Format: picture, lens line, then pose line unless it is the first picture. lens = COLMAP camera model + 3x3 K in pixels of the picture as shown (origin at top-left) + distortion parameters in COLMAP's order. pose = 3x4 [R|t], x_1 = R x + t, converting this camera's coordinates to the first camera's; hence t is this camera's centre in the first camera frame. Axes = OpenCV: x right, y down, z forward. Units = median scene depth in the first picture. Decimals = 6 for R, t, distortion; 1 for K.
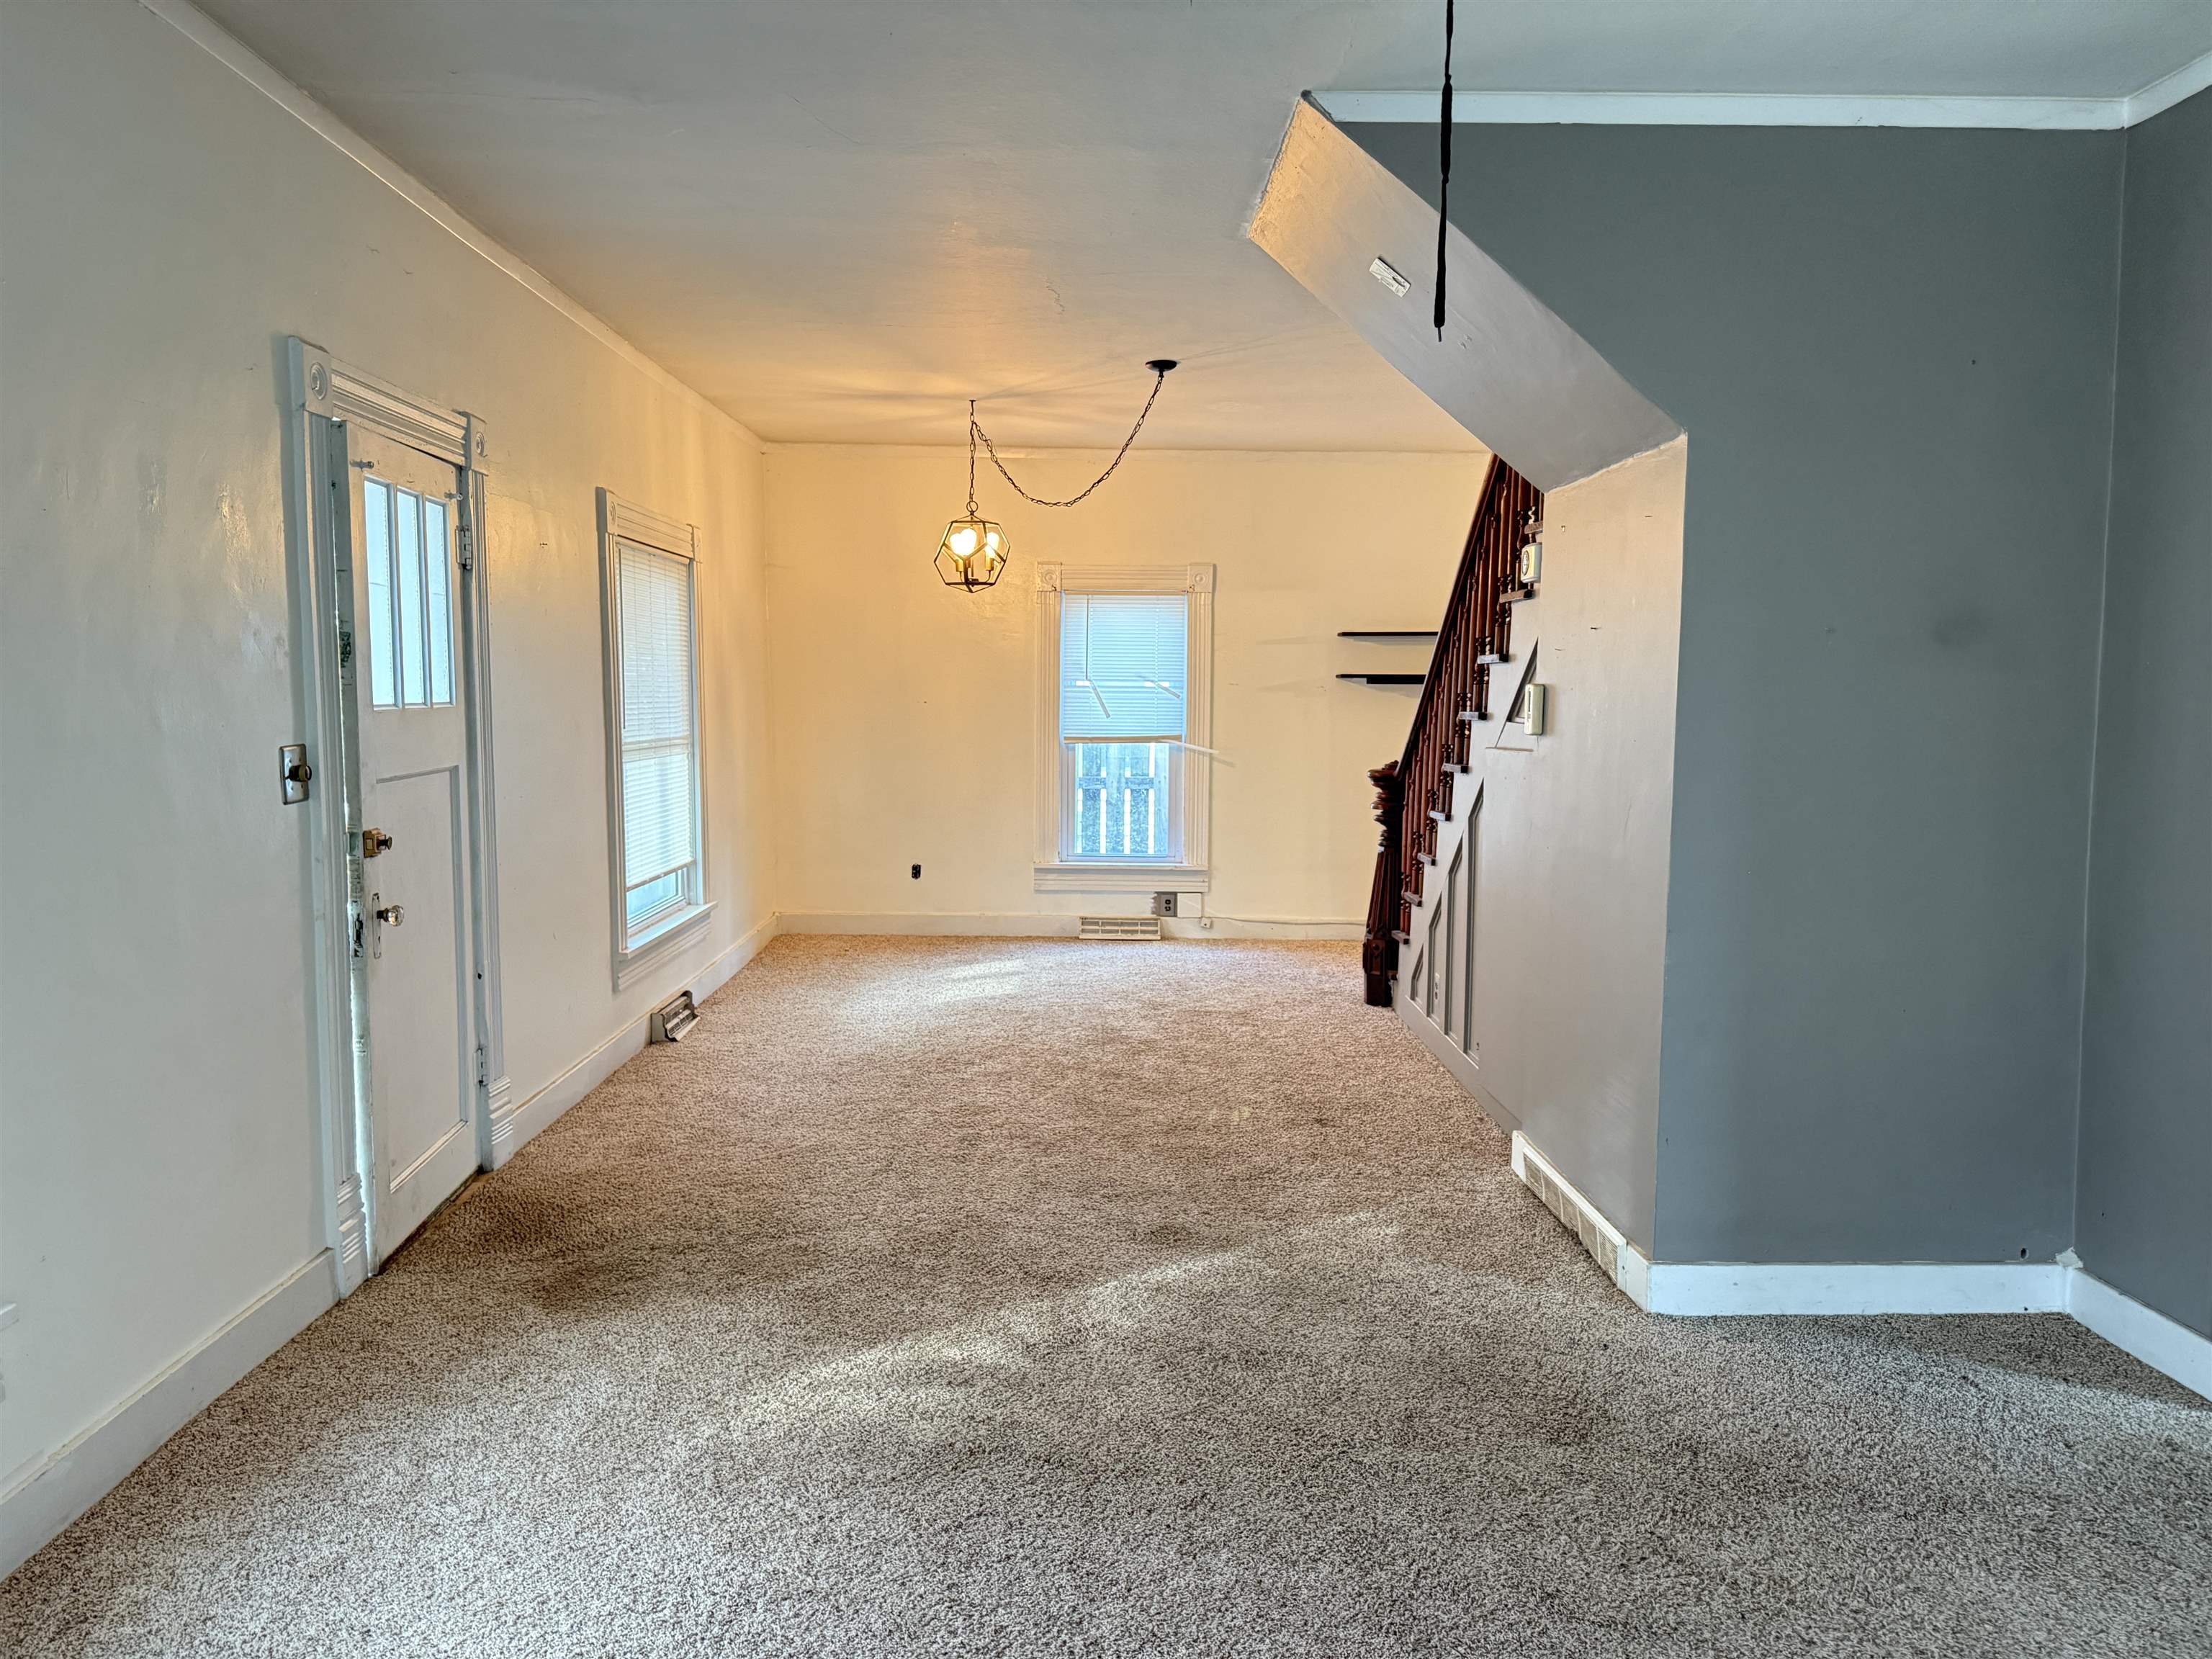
lens RADIAL K [[1548.8, 0, 1106.0], [0, 1548.8, 829.5], [0, 0, 1]] dist [0.092125, -0.123802]
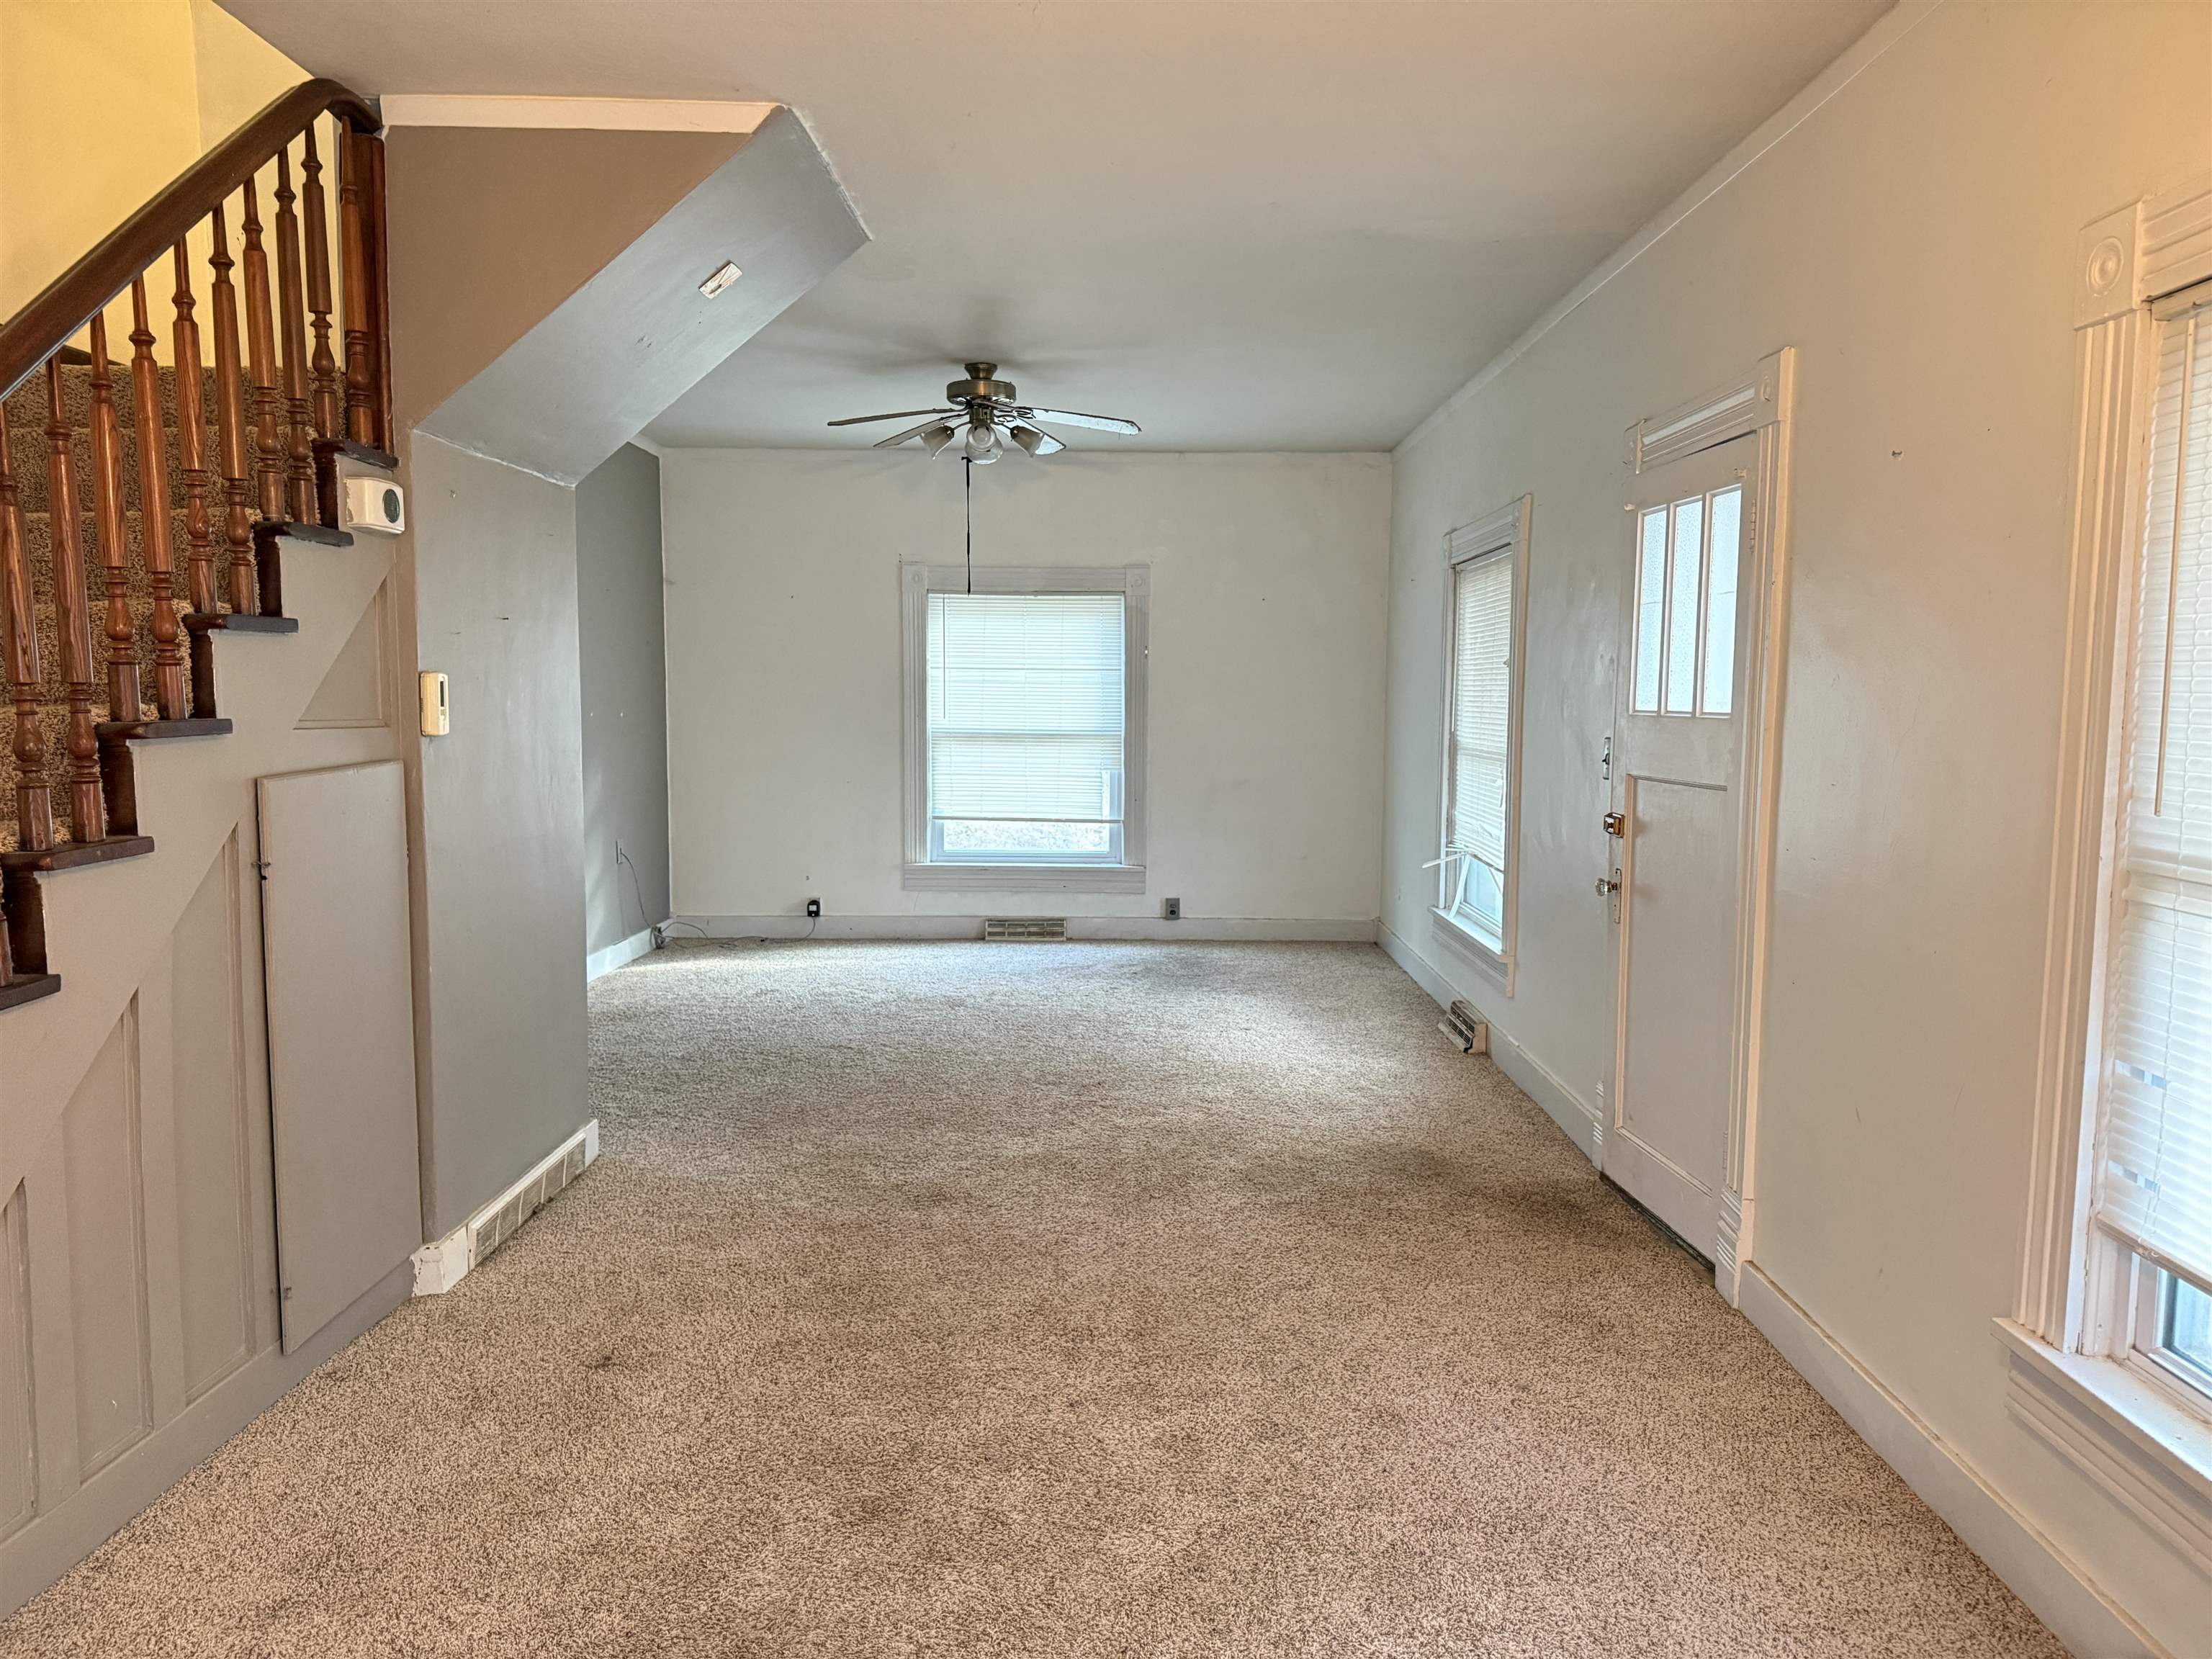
lens RADIAL K [[1548.8, 0, 1106.0], [0, 1548.8, 829.5], [0, 0, 1]] dist [0.092125, -0.123802]
pose [[-0.999612, -0.013073, 0.024609, -0.082420], [-0.008290, 0.982655, 0.185260, -0.154599], [-0.026604, 0.184984, -0.982381, 1.655376]]
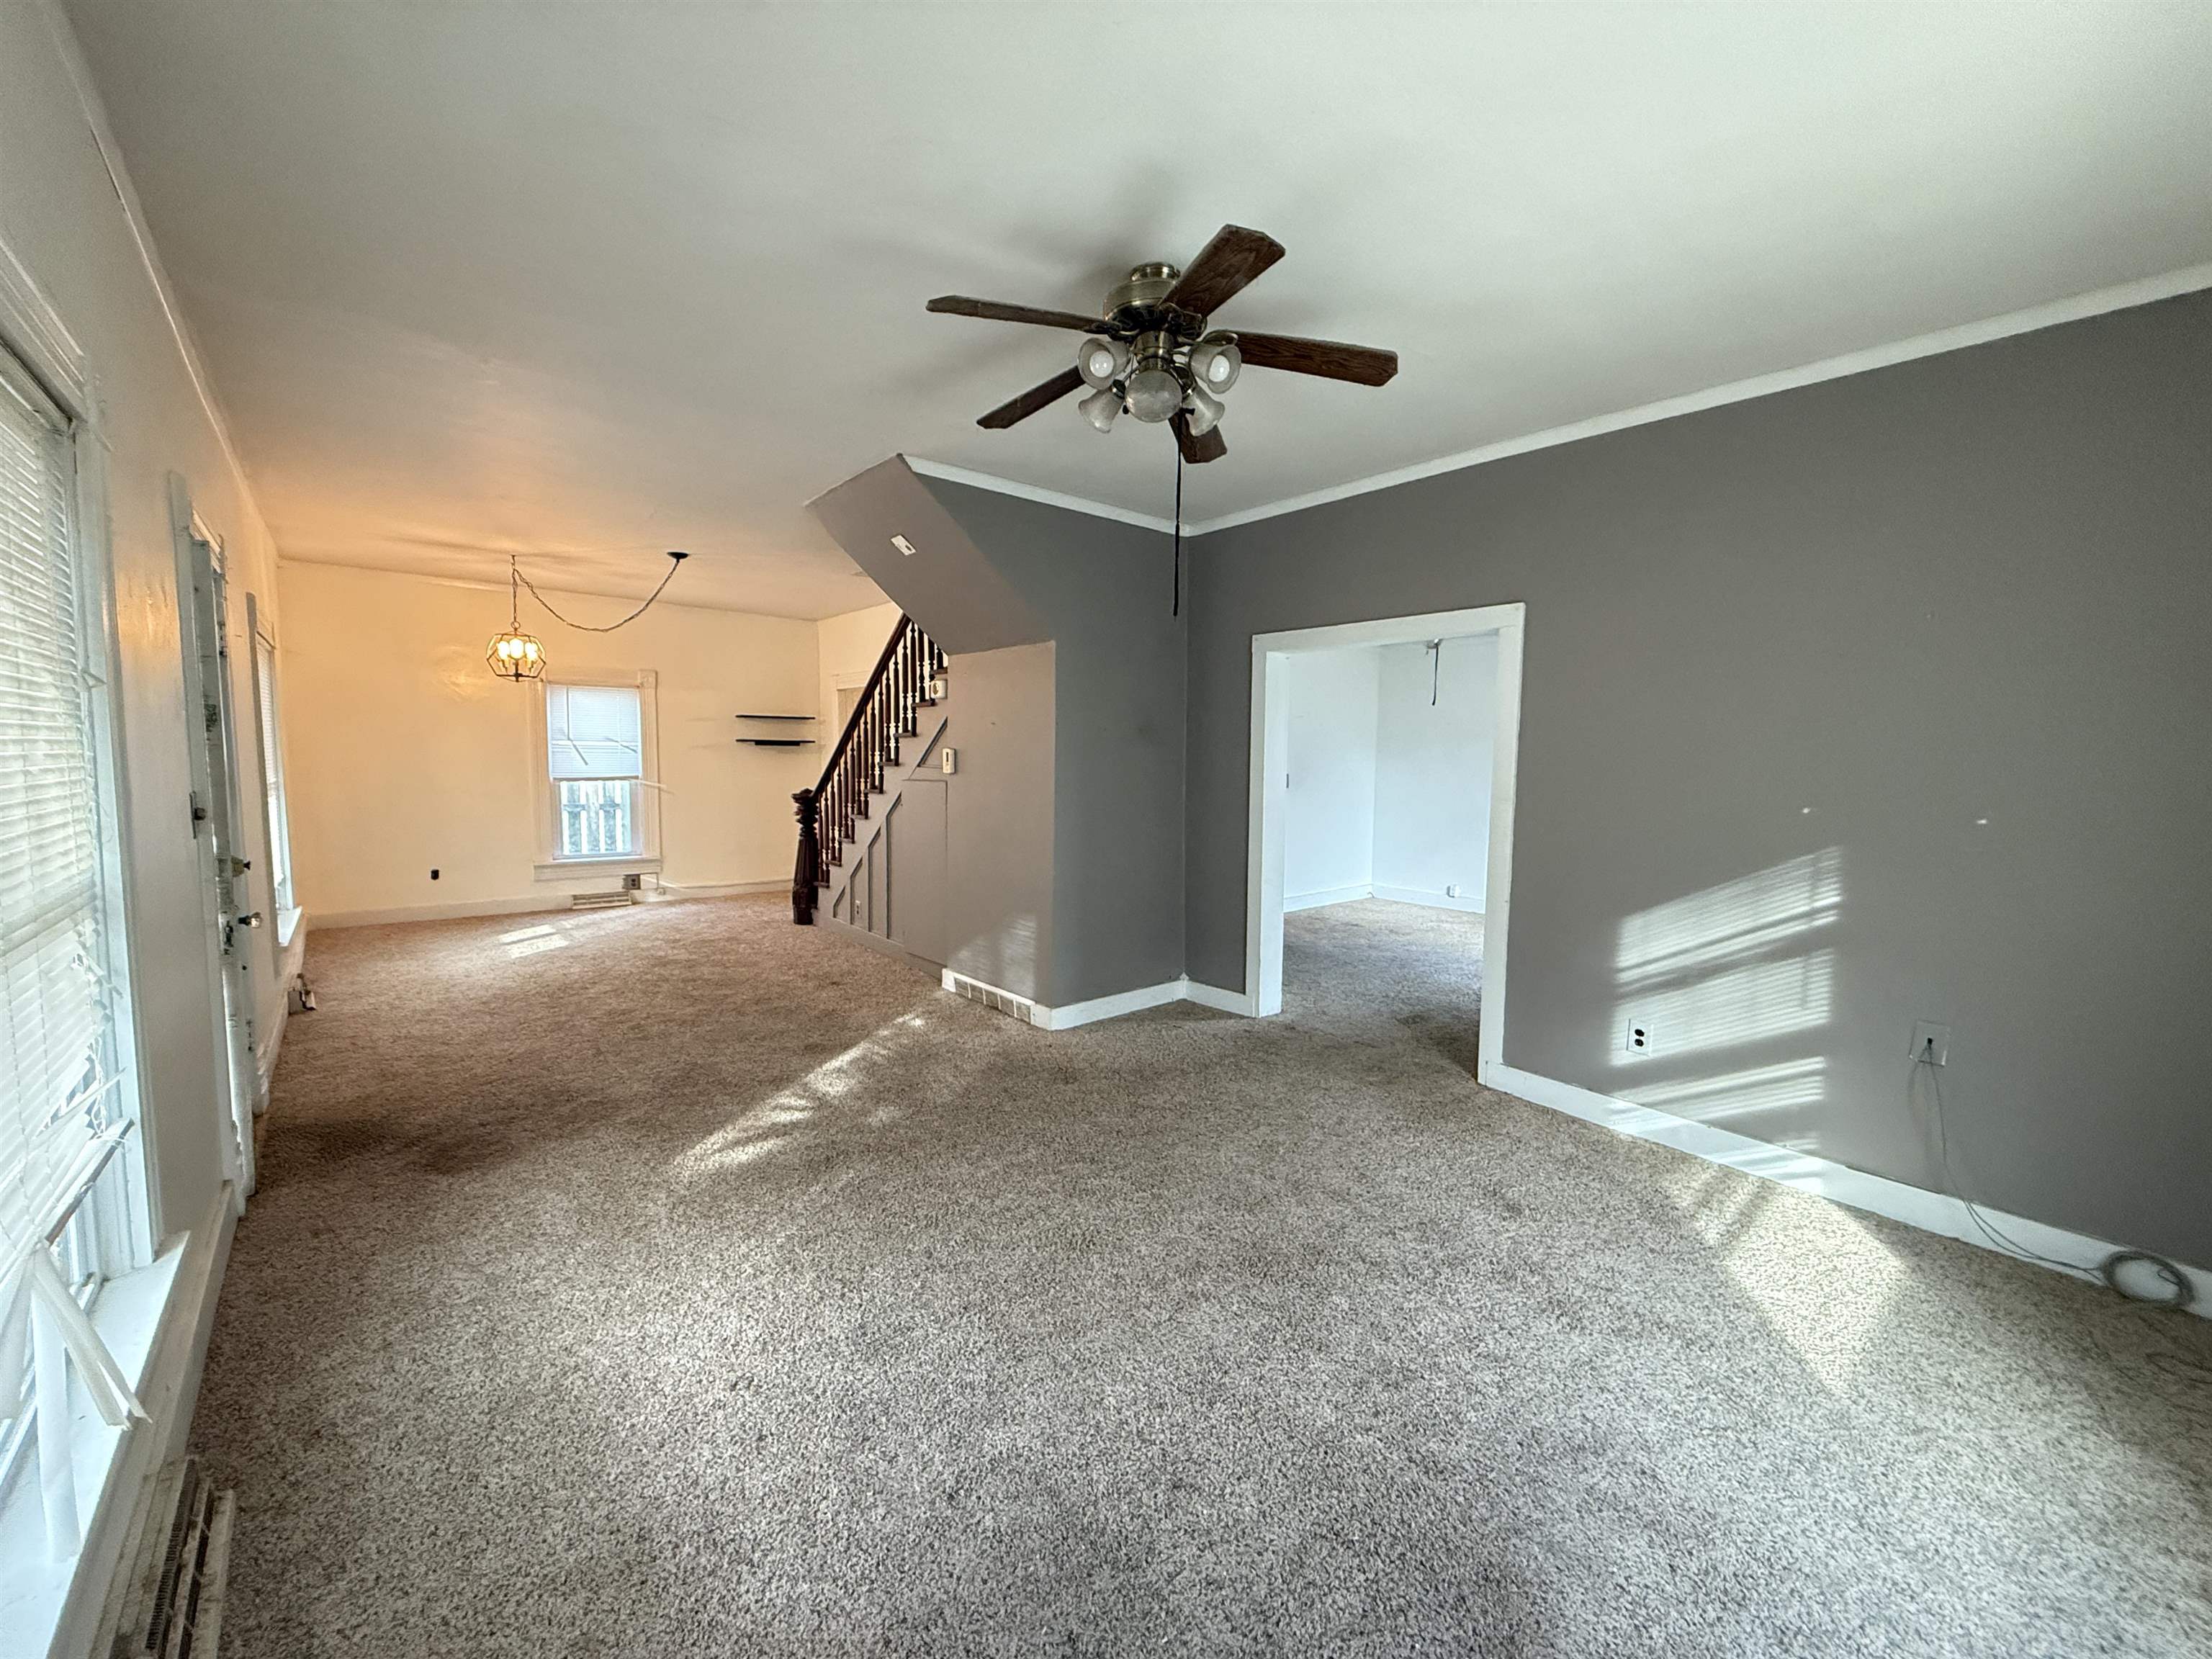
lens RADIAL K [[890.4, 0, 1106.0], [0, 890.4, 829.5], [0, 0, 1]] dist [-0.011647, 0.000149]
pose [[0.765550, -0.050227, 0.641413, -0.293366], [0.048474, 0.998617, 0.020343, -0.001370], [-0.641548, 0.015518, 0.766926, -0.021456]]
